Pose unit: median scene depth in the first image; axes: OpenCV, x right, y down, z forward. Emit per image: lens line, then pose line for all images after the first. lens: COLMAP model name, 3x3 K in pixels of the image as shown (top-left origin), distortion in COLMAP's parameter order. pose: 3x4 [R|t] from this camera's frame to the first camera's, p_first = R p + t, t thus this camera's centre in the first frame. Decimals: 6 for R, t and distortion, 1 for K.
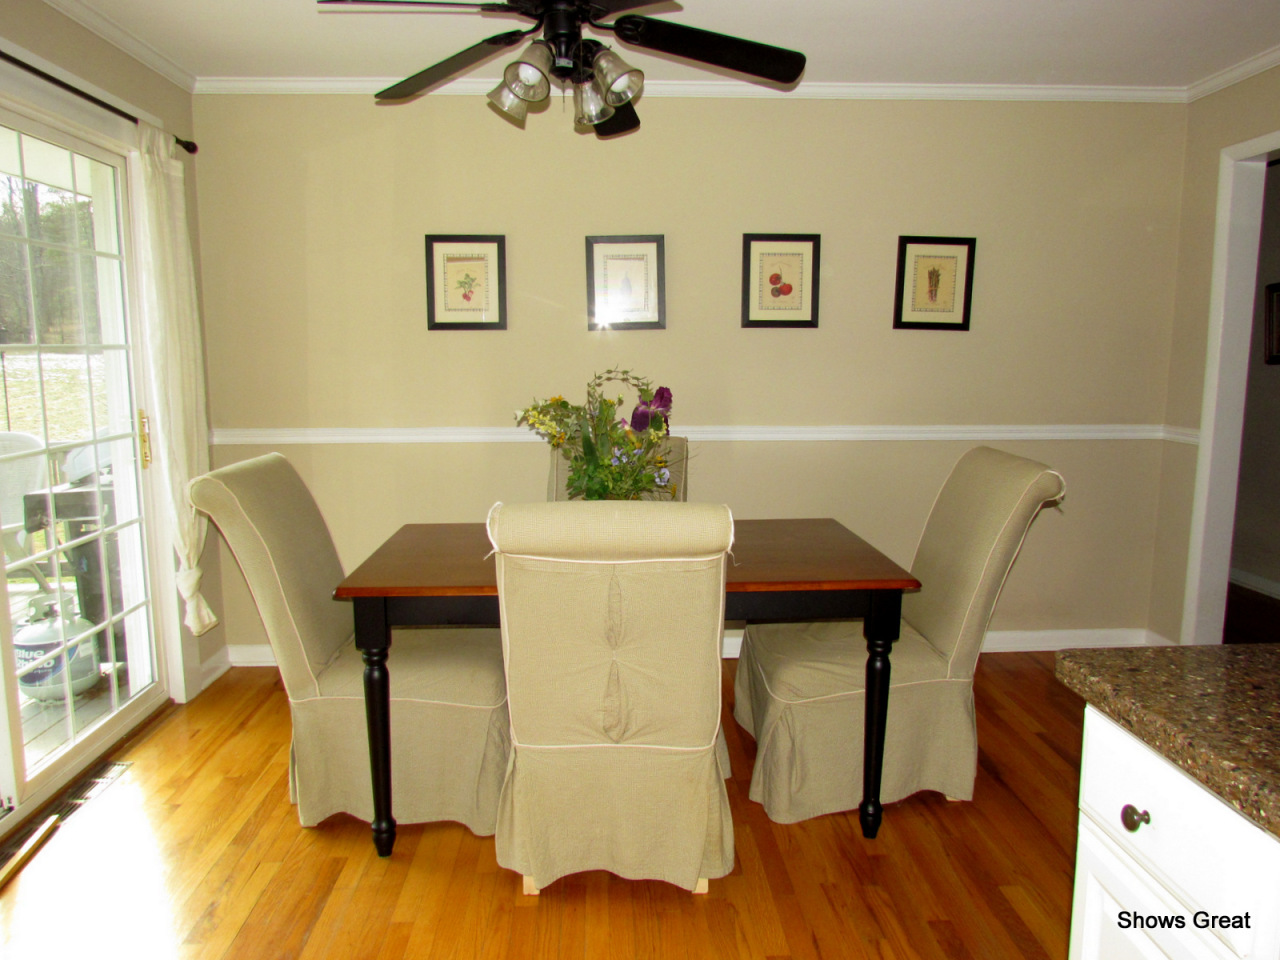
lens RADIAL K [[916.9, 0, 639.1], [0, 916.9, 480.6], [0, 0, 1]] dist [-0.030986, 0.002322]
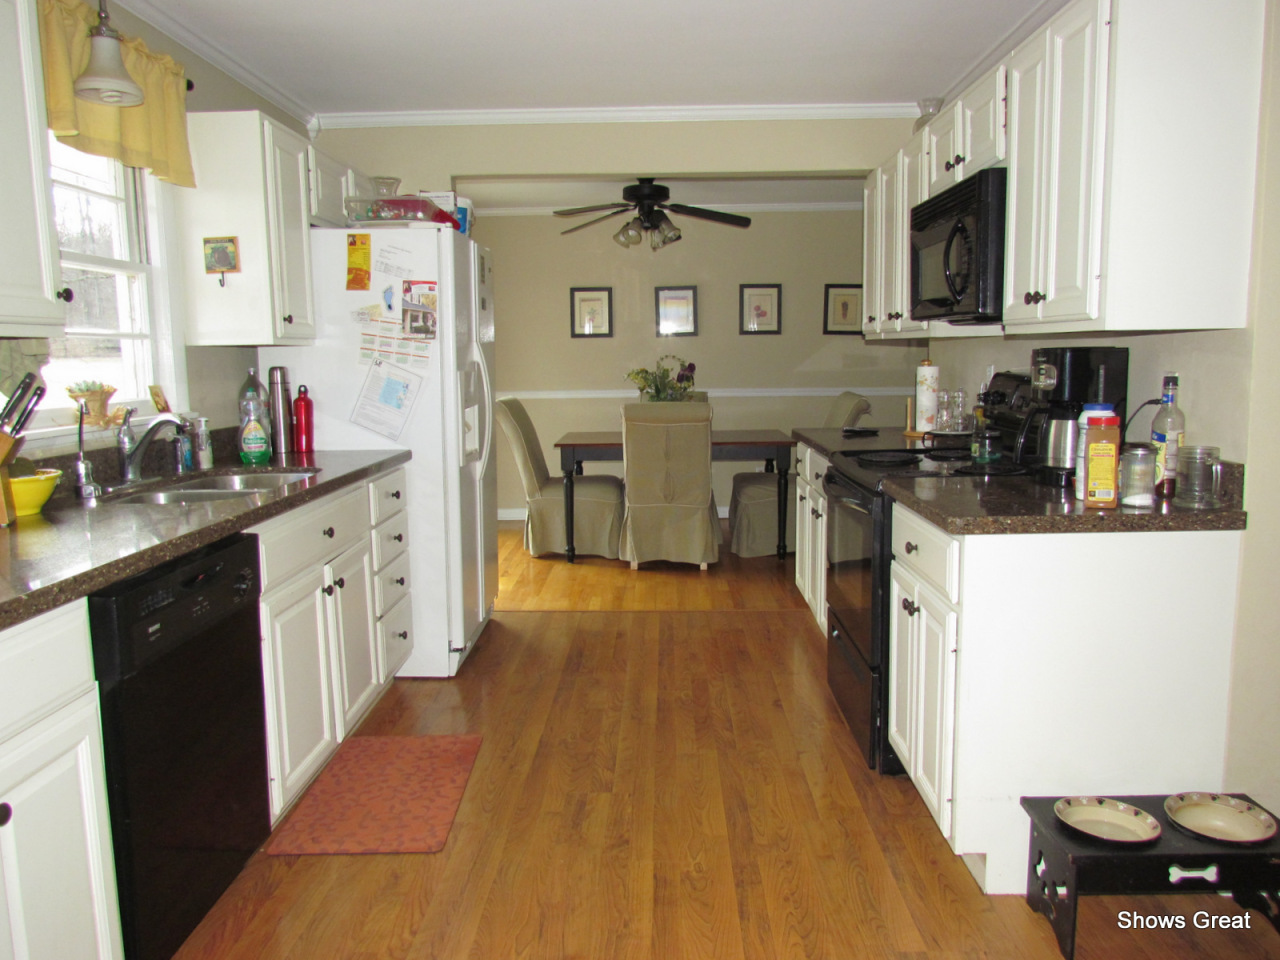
lens RADIAL K [[943.3, 0, 643.0], [0, 943.3, 479.8], [0, 0, 1]] dist [-0.029357, -0.000788]
pose [[0.997781, -0.001887, -0.066559, 0.044898], [0.001204, 0.999946, -0.010301, 0.148218], [0.066575, 0.010198, 0.997729, -0.927858]]
